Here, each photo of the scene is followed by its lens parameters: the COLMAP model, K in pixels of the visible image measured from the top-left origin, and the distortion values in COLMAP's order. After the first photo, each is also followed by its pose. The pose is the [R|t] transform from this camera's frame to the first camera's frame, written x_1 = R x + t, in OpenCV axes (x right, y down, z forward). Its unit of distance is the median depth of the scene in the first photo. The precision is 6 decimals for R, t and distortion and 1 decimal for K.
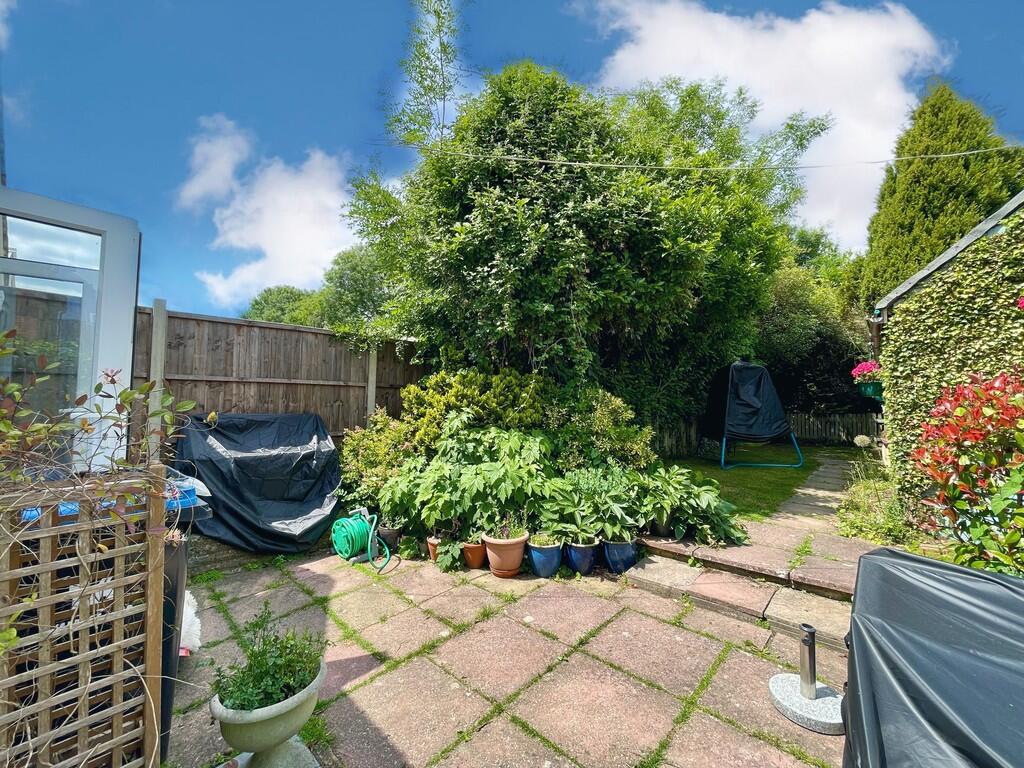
lens RADIAL K [[415.6, 0, 501.6], [0, 415.6, 384.0], [0, 0, 1]] dist [-0.004769, 0.000859]
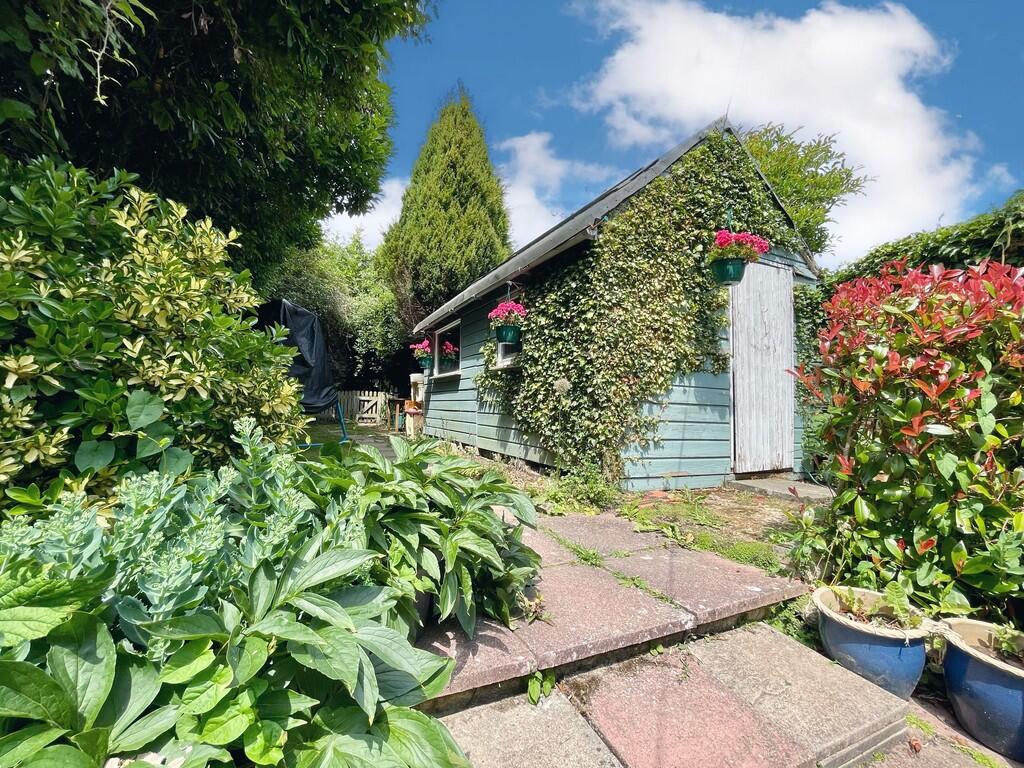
lens RADIAL K [[434.8, 0, 507.8], [0, 434.8, 380.4], [0, 0, 1]] dist [0.001014, -0.000102]
pose [[0.368333, 0.053152, 0.928173, 0.073092], [-0.069329, 0.997155, -0.029589, 0.142165], [-0.927105, -0.053451, 0.370970, 0.713604]]
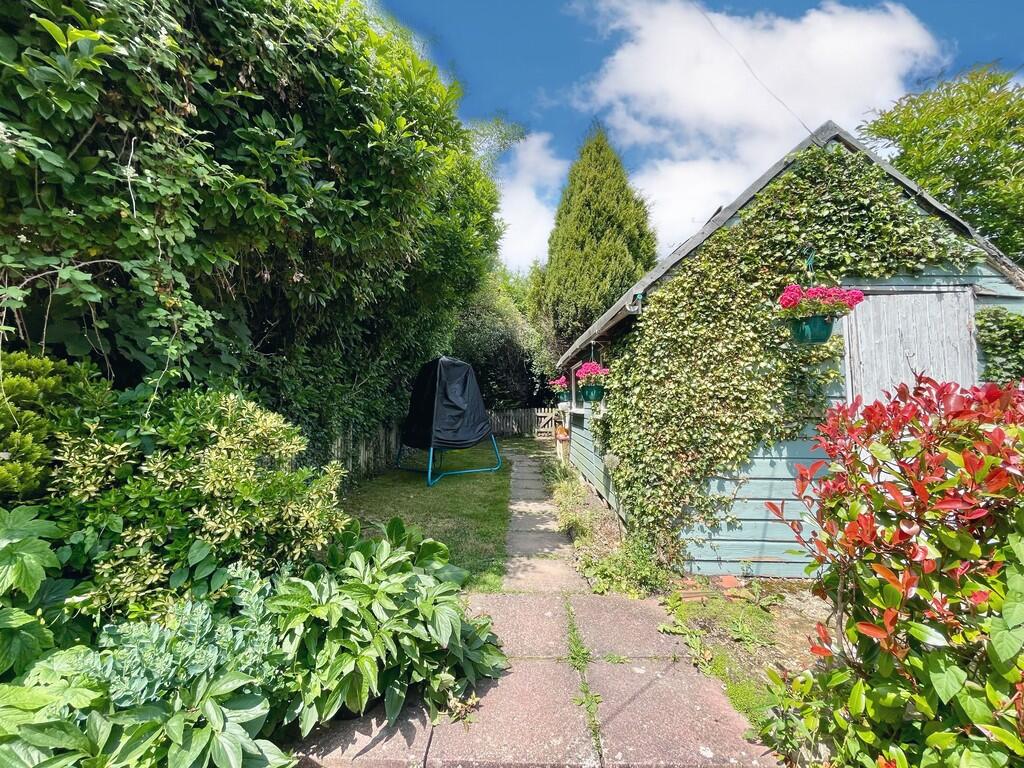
lens RADIAL K [[415.6, 0, 504.7], [0, 415.6, 381.7], [0, 0, 1]] dist [-0.004769, 0.000859]
pose [[0.756571, 0.017499, 0.653677, 0.178659], [-0.023300, 0.999729, 0.000205, -0.008888], [-0.653496, -0.015385, 0.756774, 0.483372]]
